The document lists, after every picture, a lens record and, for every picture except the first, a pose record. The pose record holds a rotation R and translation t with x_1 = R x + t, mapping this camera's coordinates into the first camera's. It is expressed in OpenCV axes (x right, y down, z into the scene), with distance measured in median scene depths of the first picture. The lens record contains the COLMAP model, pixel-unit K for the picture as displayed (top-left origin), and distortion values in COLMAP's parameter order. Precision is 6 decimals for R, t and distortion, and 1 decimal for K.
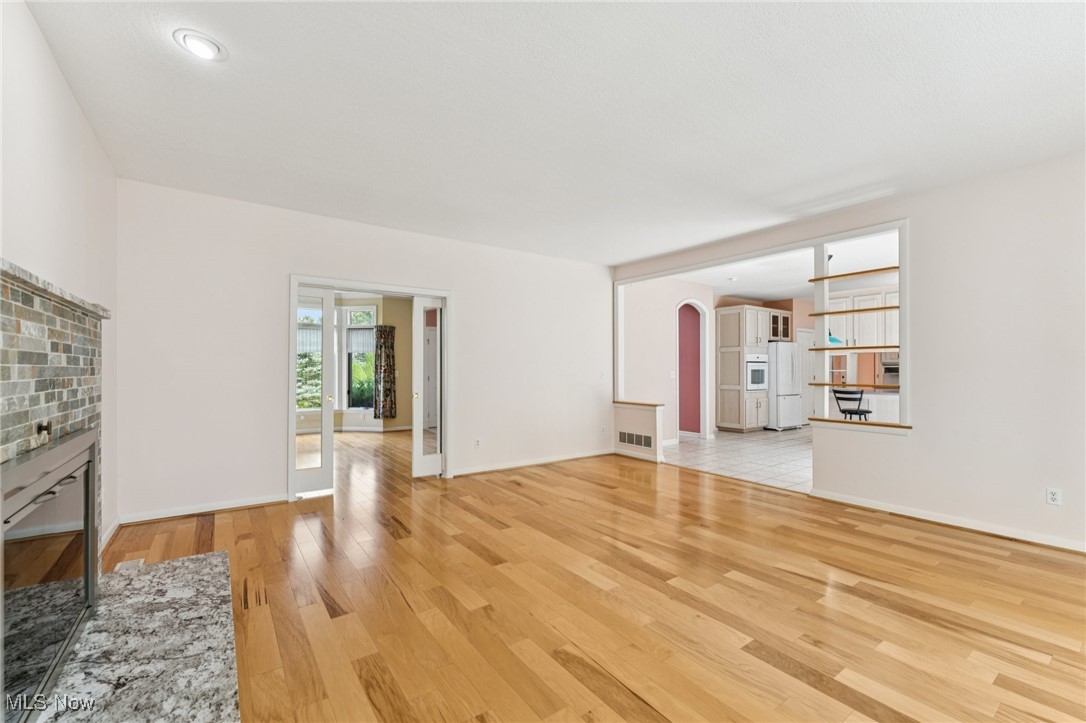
lens RADIAL K [[447.4, 0, 534.5], [0, 447.4, 371.4], [0, 0, 1]] dist [0.002794, -0.000710]
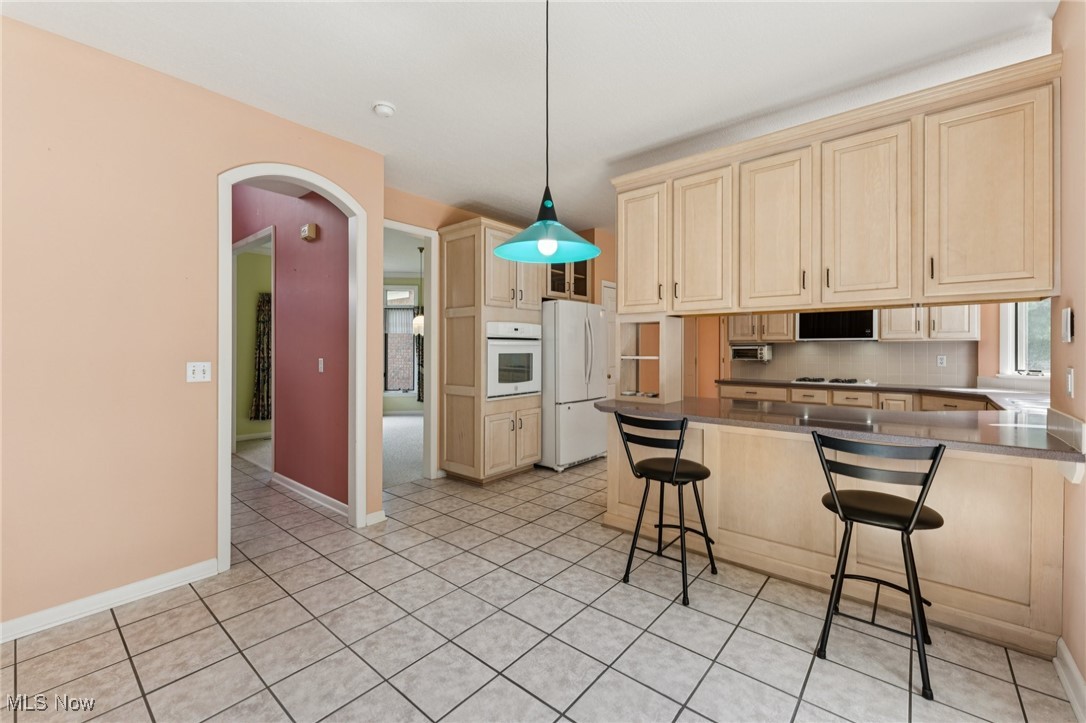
lens RADIAL K [[447.4, 0, 530.8], [0, 447.4, 350.2], [0, 0, 1]] dist [0.002794, -0.000710]
pose [[0.969383, -0.001105, 0.245550, 0.757283], [0.001928, 0.999993, -0.003108, -0.012534], [-0.245545, 0.003486, 0.969379, 0.988420]]
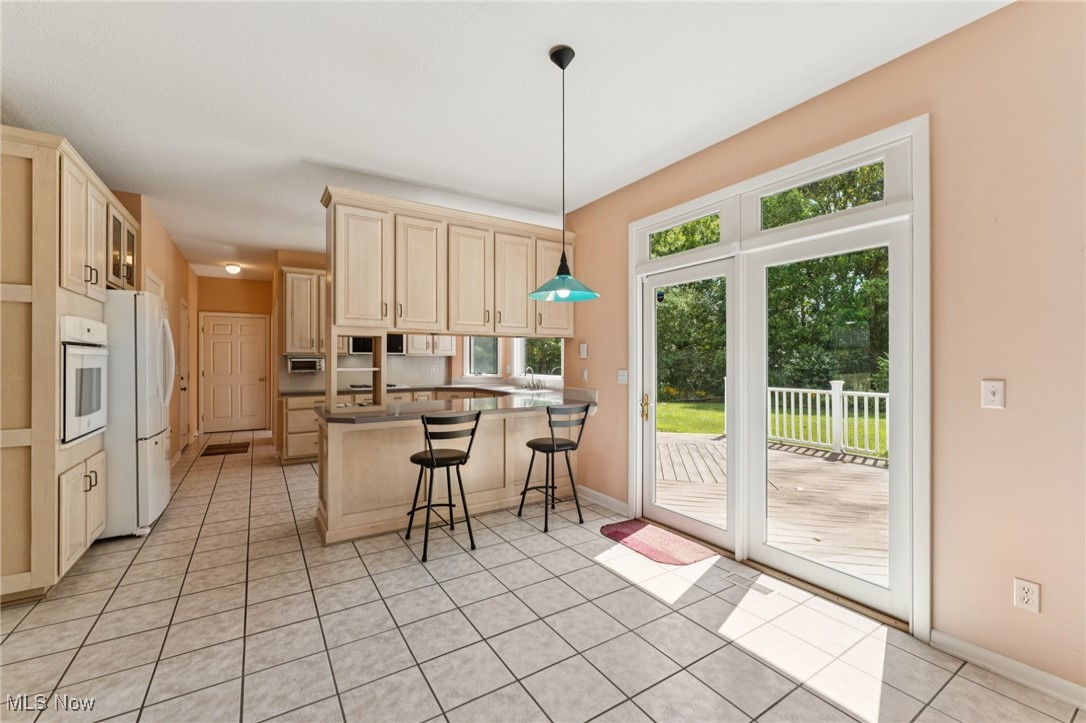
lens RADIAL K [[447.4, 0, 542.6], [0, 447.4, 362.0], [0, 0, 1]] dist [0.002794, -0.000710]
pose [[0.043940, -0.002364, 0.999031, 0.381815], [0.006162, 0.999979, 0.002096, -0.014430], [-0.999015, 0.006064, 0.043954, 1.289168]]
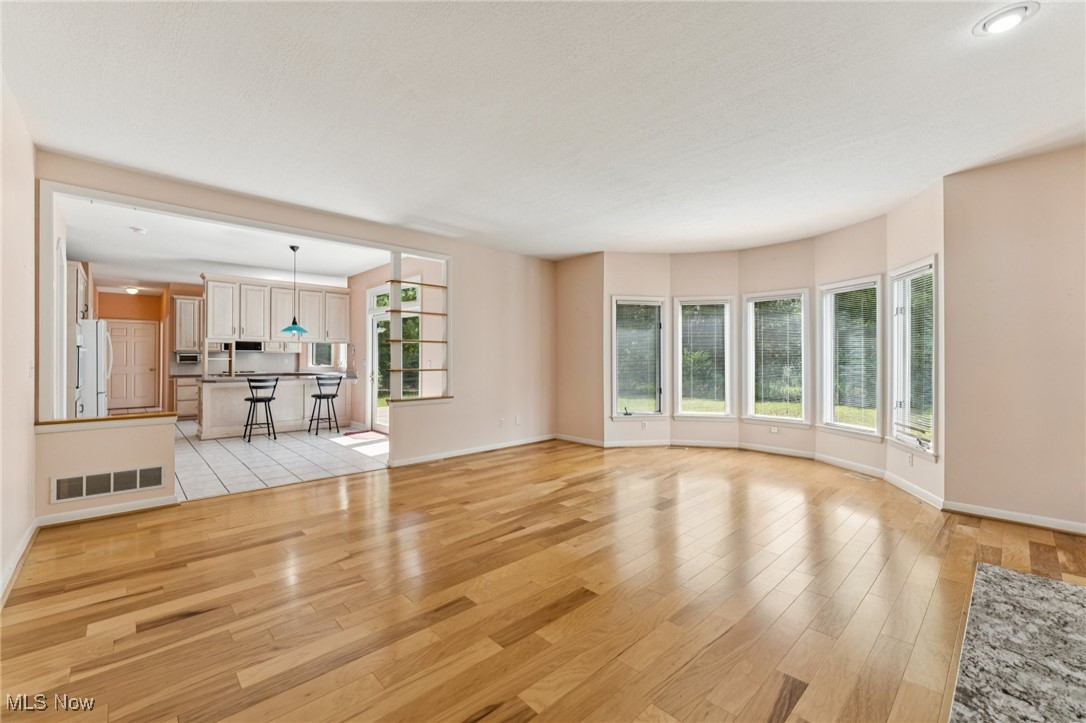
lens RADIAL K [[447.4, 0, 541.6], [0, 447.4, 359.2], [0, 0, 1]] dist [0.002794, -0.000710]
pose [[-0.139266, -0.001306, 0.990254, -0.555326], [0.002267, 0.999996, 0.001637, -0.002113], [-0.990252, 0.002473, -0.139262, 0.753594]]
